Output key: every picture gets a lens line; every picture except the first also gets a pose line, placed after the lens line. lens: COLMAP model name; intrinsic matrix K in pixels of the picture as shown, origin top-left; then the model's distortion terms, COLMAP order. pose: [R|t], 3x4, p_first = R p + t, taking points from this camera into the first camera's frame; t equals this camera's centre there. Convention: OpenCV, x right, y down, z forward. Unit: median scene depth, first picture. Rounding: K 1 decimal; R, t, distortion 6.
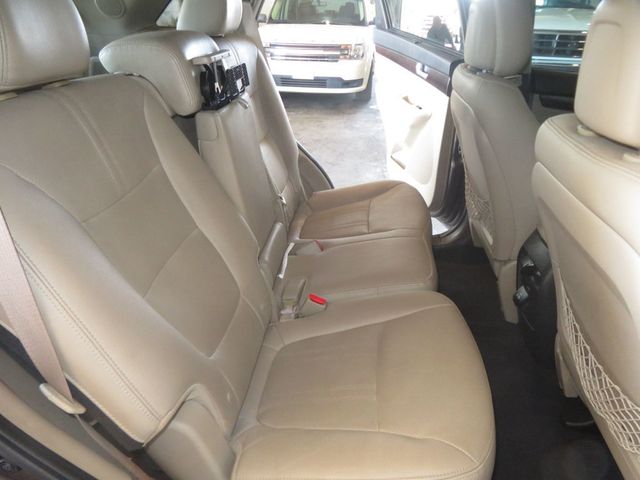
lens RADIAL K [[459.7, 0, 319.8], [0, 459.7, 234.7], [0, 0, 1]] dist [-0.007970, 0.003505]
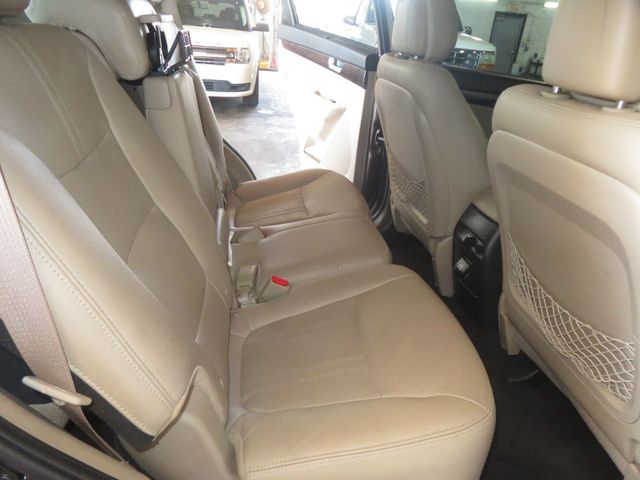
lens RADIAL K [[459.7, 0, 319.8], [0, 459.7, 234.7], [0, 0, 1]] dist [-0.007970, 0.003505]
pose [[0.966203, -0.046800, 0.253497, -0.129428], [0.052285, 0.998520, -0.014938, 0.050285], [-0.252423, 0.027687, 0.967221, 0.043769]]
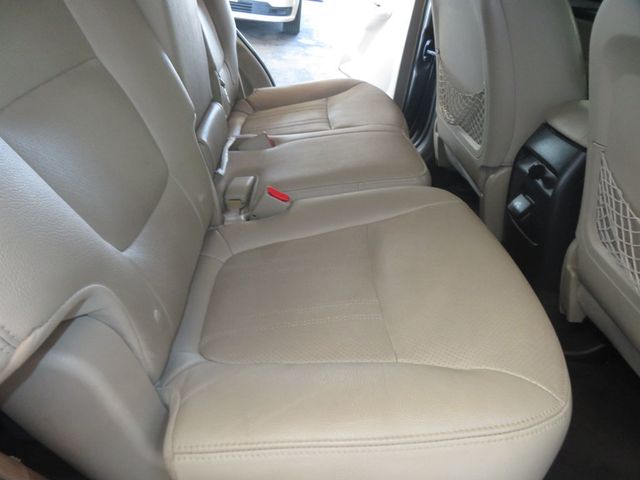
lens RADIAL K [[459.7, 0, 319.8], [0, 459.7, 234.7], [0, 0, 1]] dist [-0.007970, 0.003505]
pose [[0.982806, 0.016792, 0.183877, -0.058035], [-0.034746, 0.994884, 0.094862, 0.105794], [-0.181344, -0.099620, 0.978361, 0.222488]]
